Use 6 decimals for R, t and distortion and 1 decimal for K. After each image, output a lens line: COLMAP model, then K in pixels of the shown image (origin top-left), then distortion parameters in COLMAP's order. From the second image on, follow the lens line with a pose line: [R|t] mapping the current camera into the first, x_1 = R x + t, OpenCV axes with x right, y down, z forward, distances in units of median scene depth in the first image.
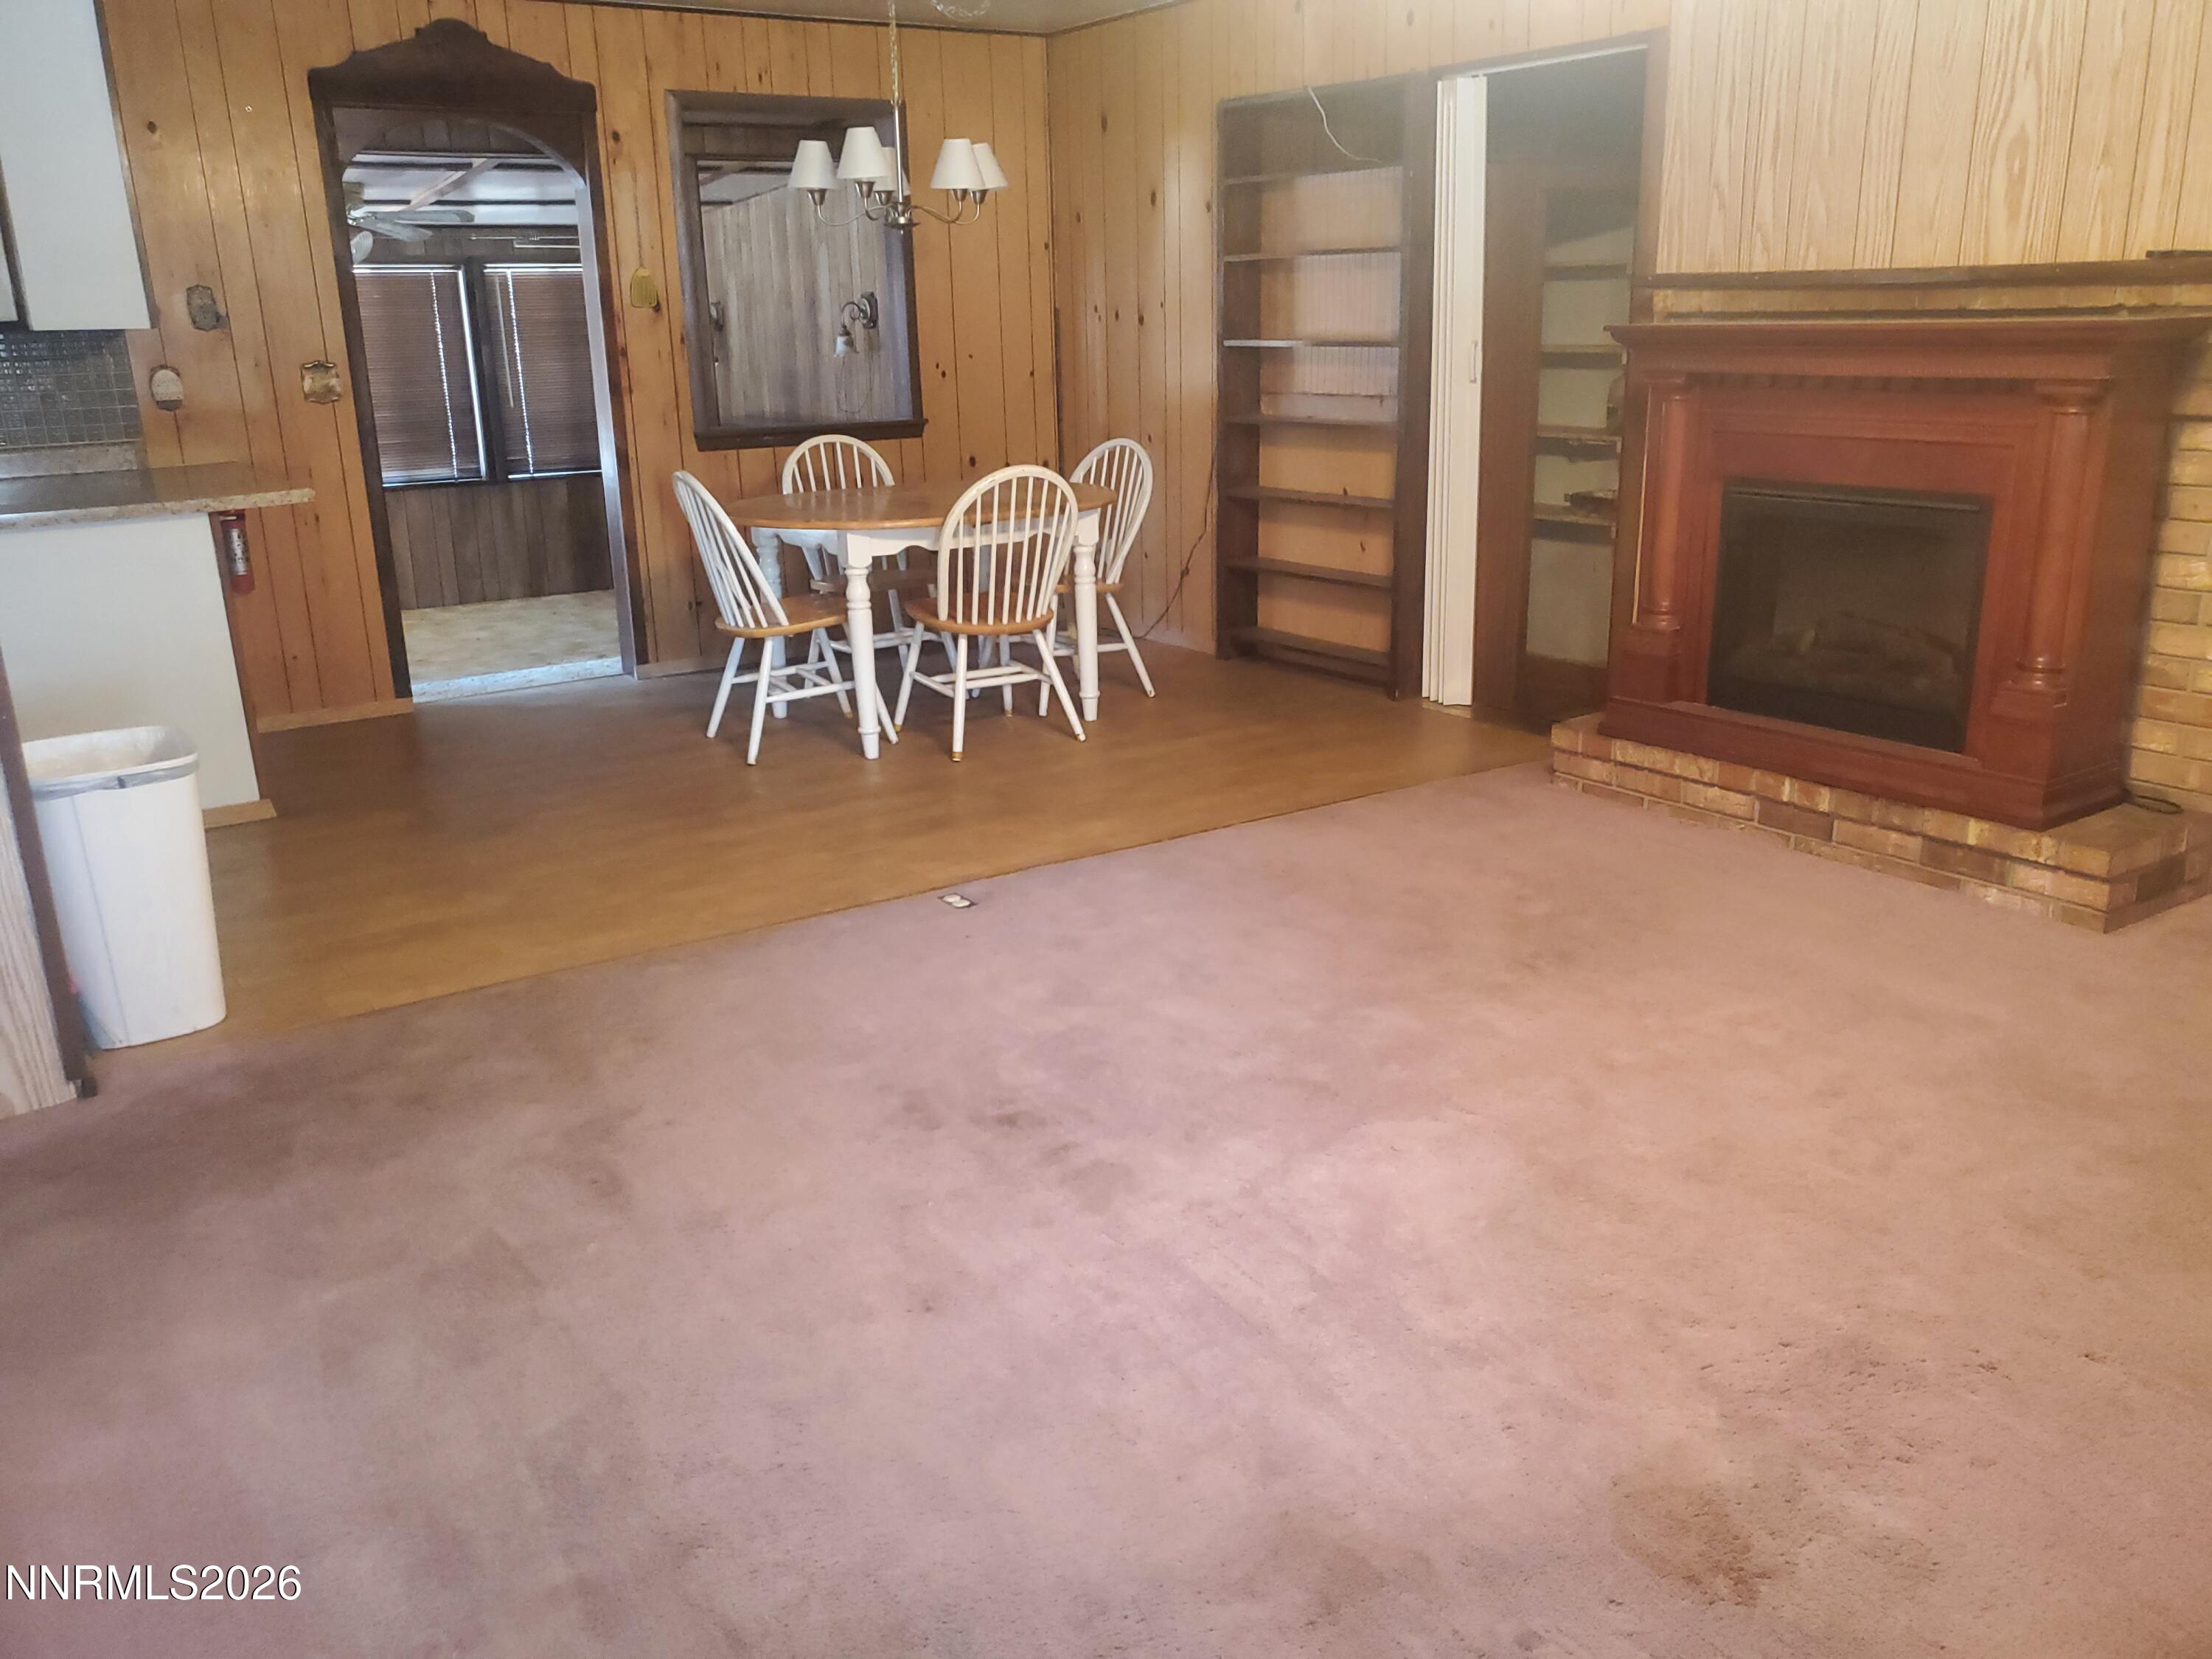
lens RADIAL K [[1758.3, 0, 1105.7], [0, 1758.3, 827.0], [0, 0, 1]] dist [0.002440, -0.001344]
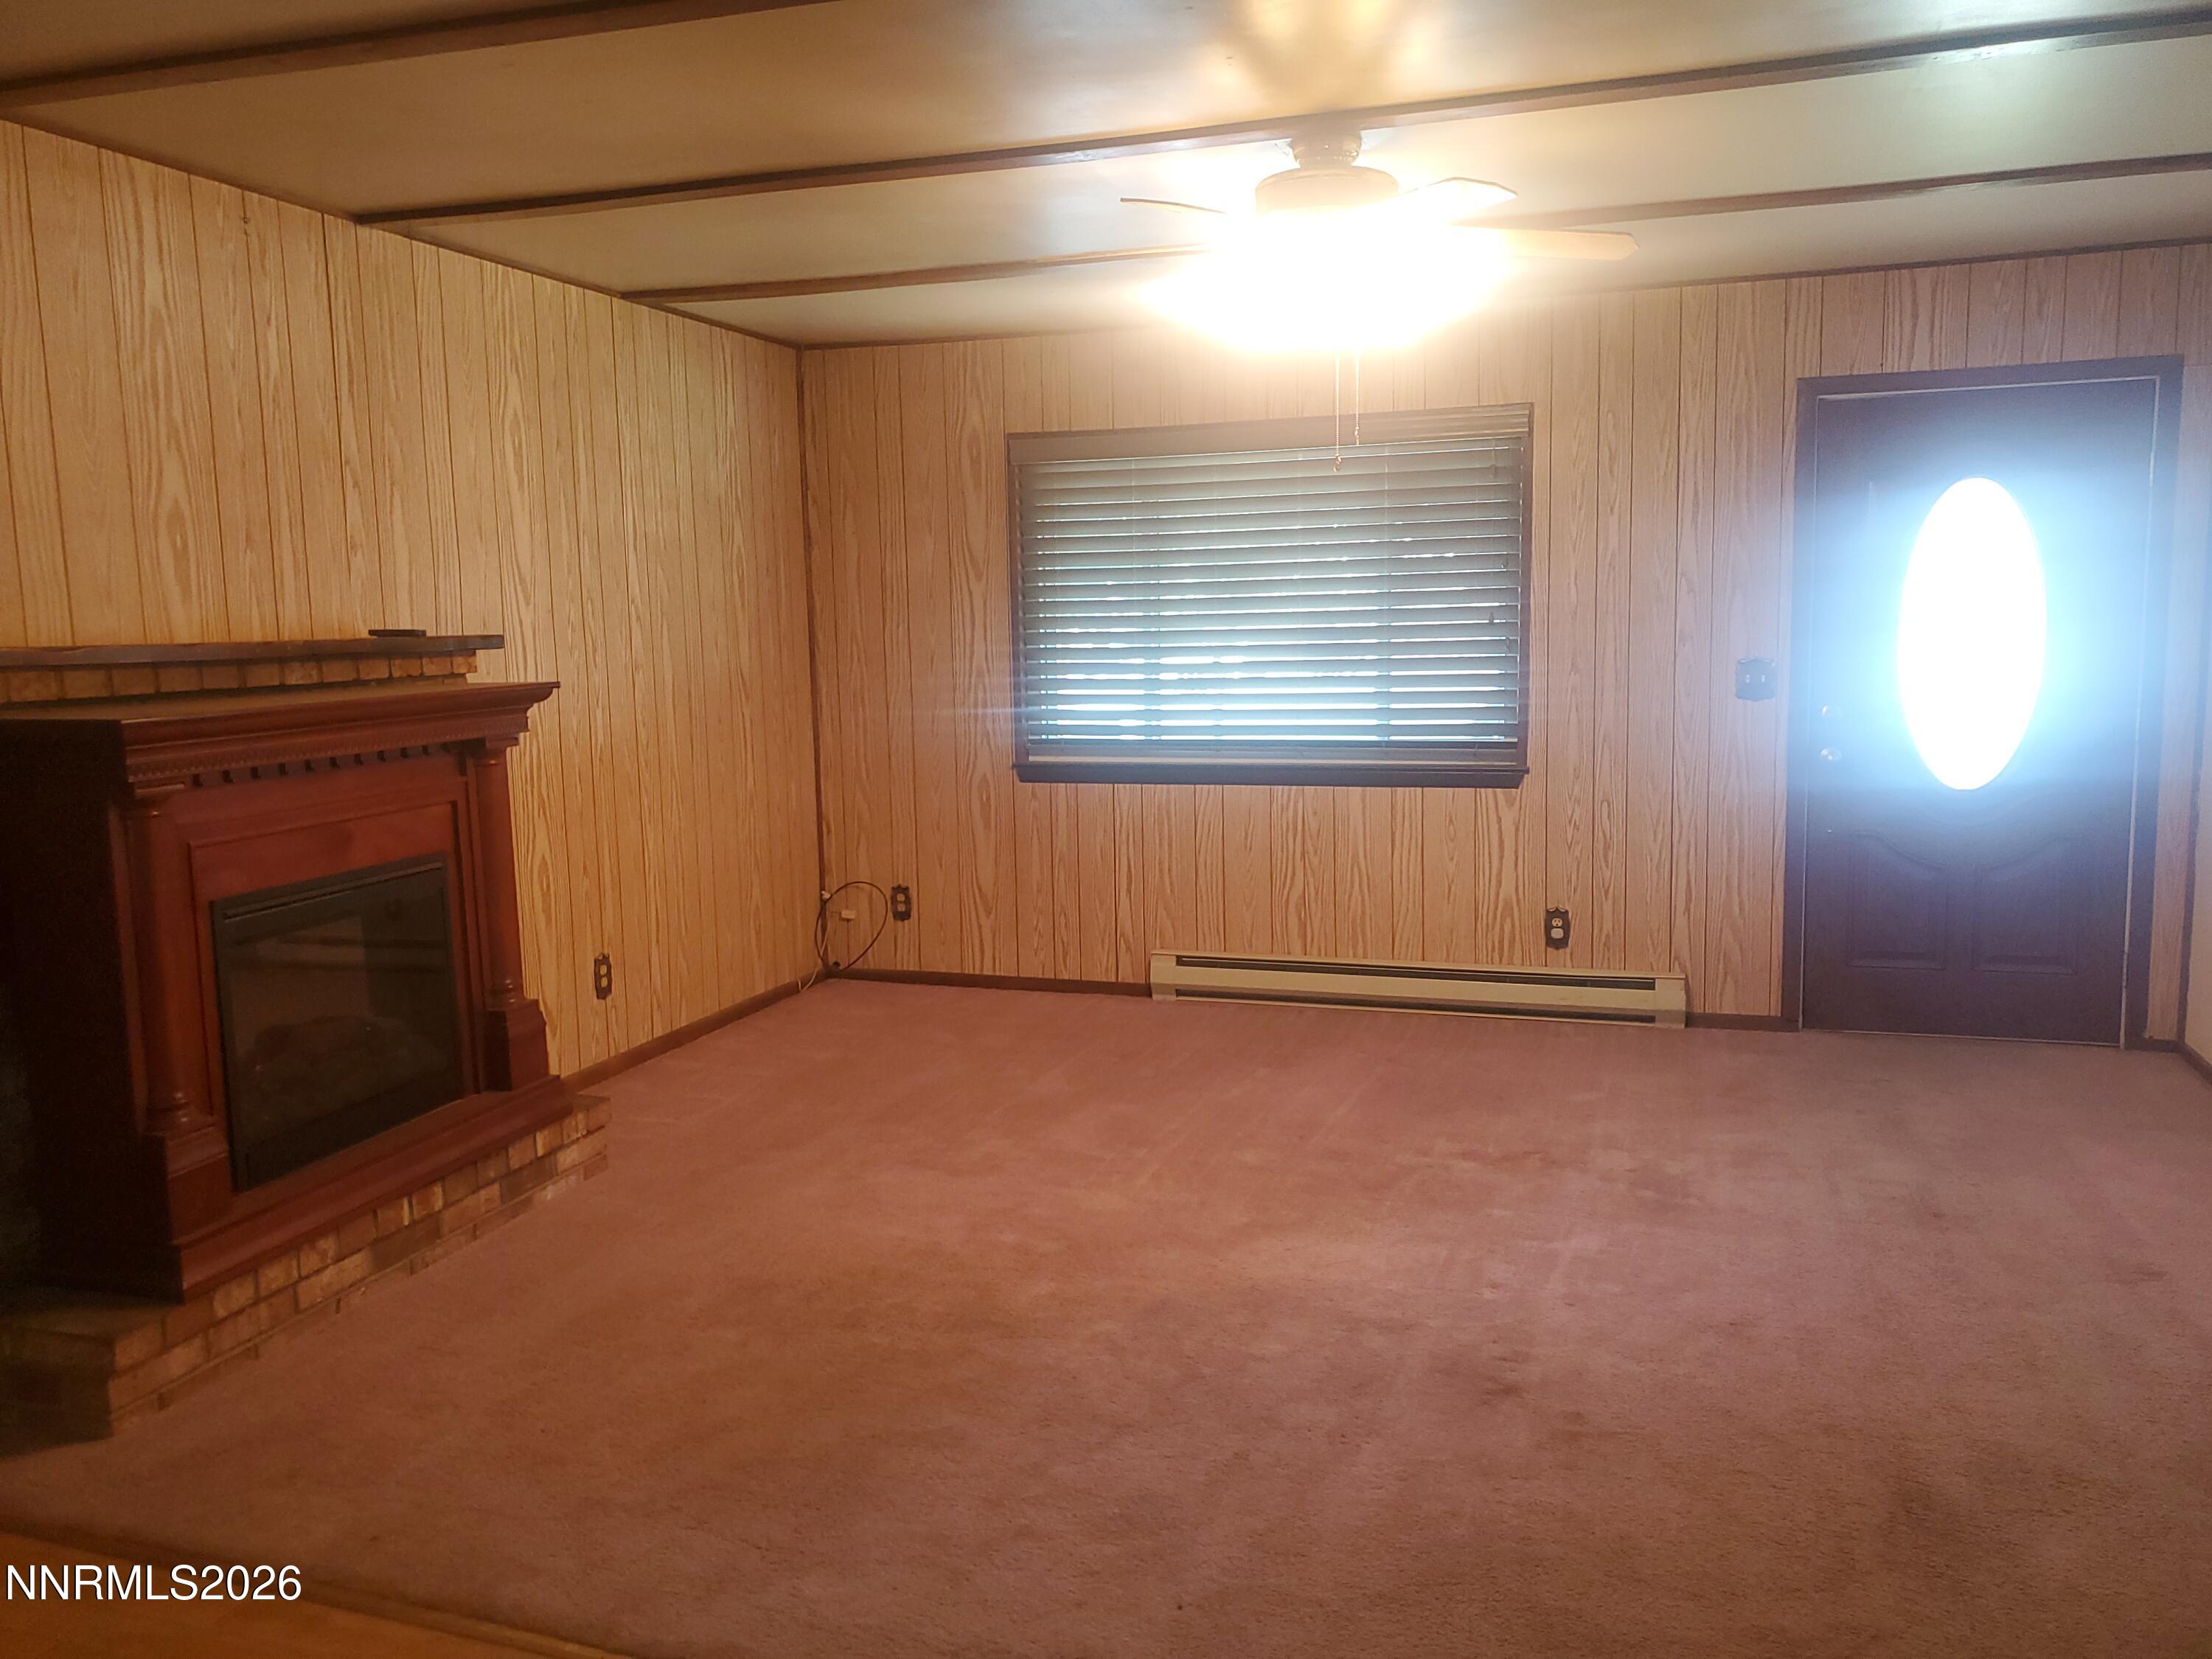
lens RADIAL K [[1710.2, 0, 1106.0], [0, 1710.2, 829.5], [0, 0, 1]] dist [0.009402, 0.000669]
pose [[-0.619602, -0.059900, 0.782627, -0.505076], [0.260431, 0.924912, 0.276972, -0.357495], [-0.740452, 0.375432, -0.557478, 1.198066]]
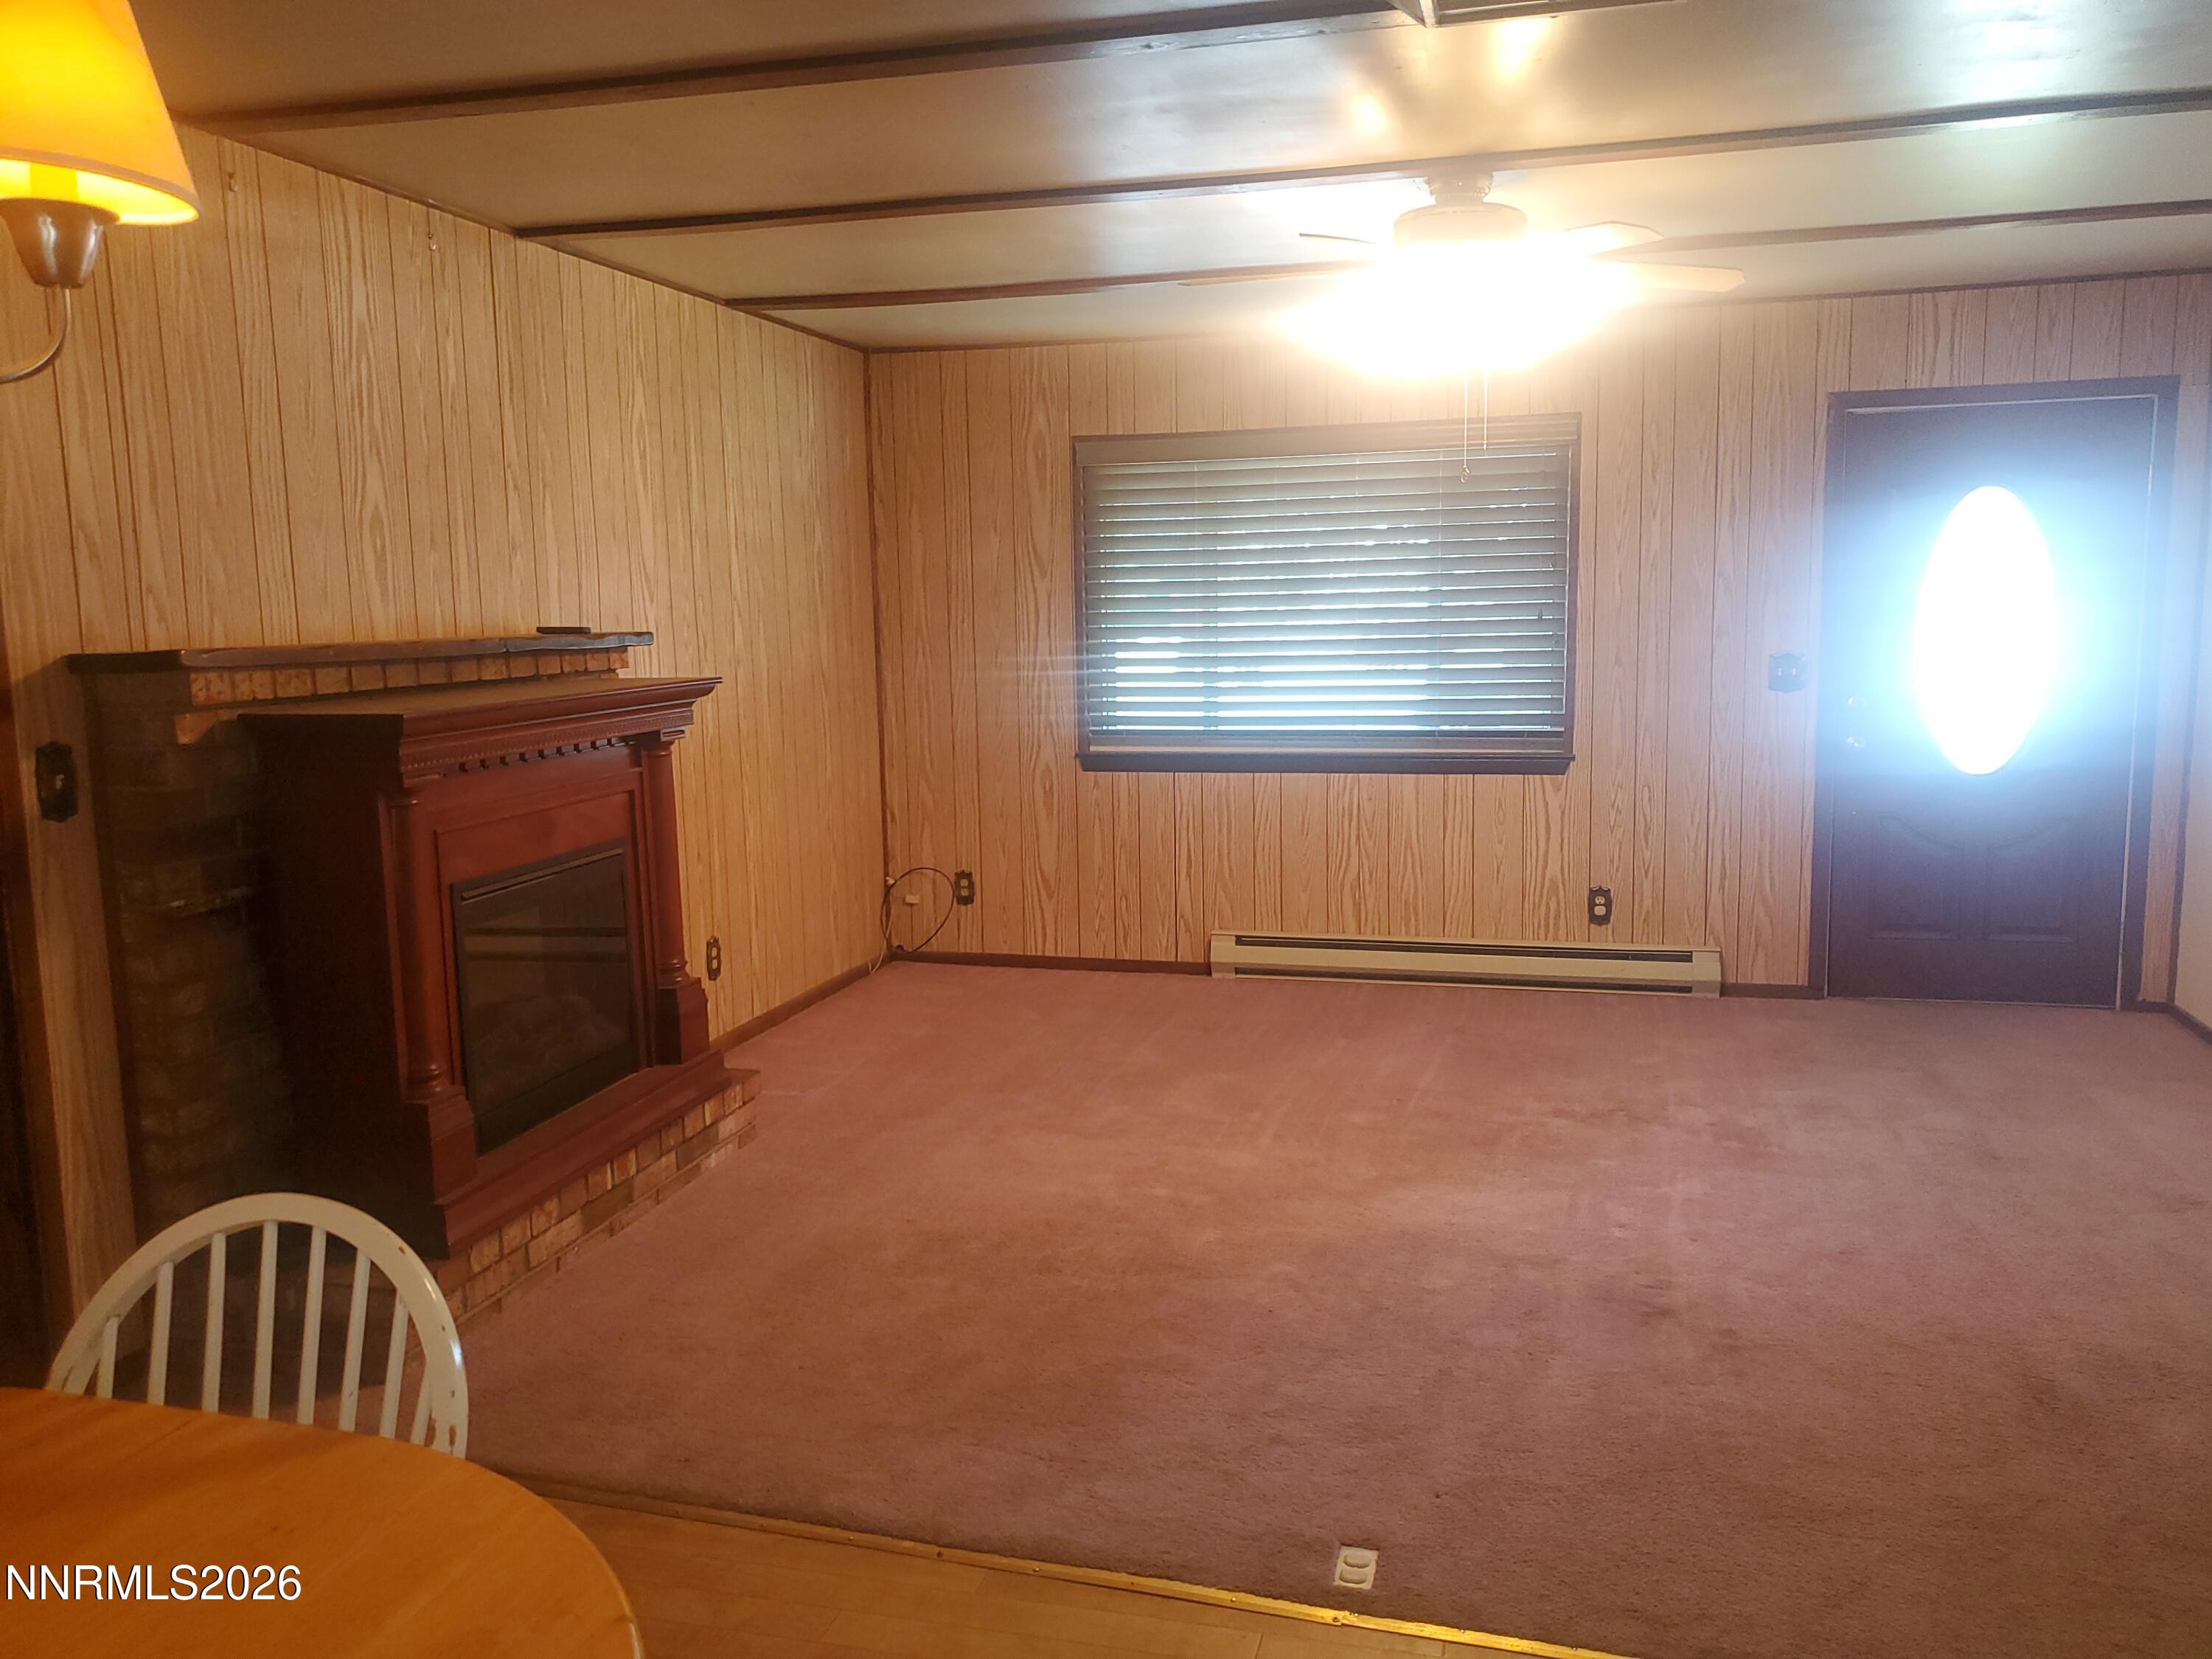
lens RADIAL K [[1705.2, 0, 1129.7], [0, 1705.2, 838.2], [0, 0, 1]] dist [0.010342, -0.003327]
pose [[-0.664132, -0.064581, 0.744821, -0.475893], [0.249155, 0.920189, 0.301950, -0.406868], [-0.704877, 0.386110, -0.595036, 1.331786]]
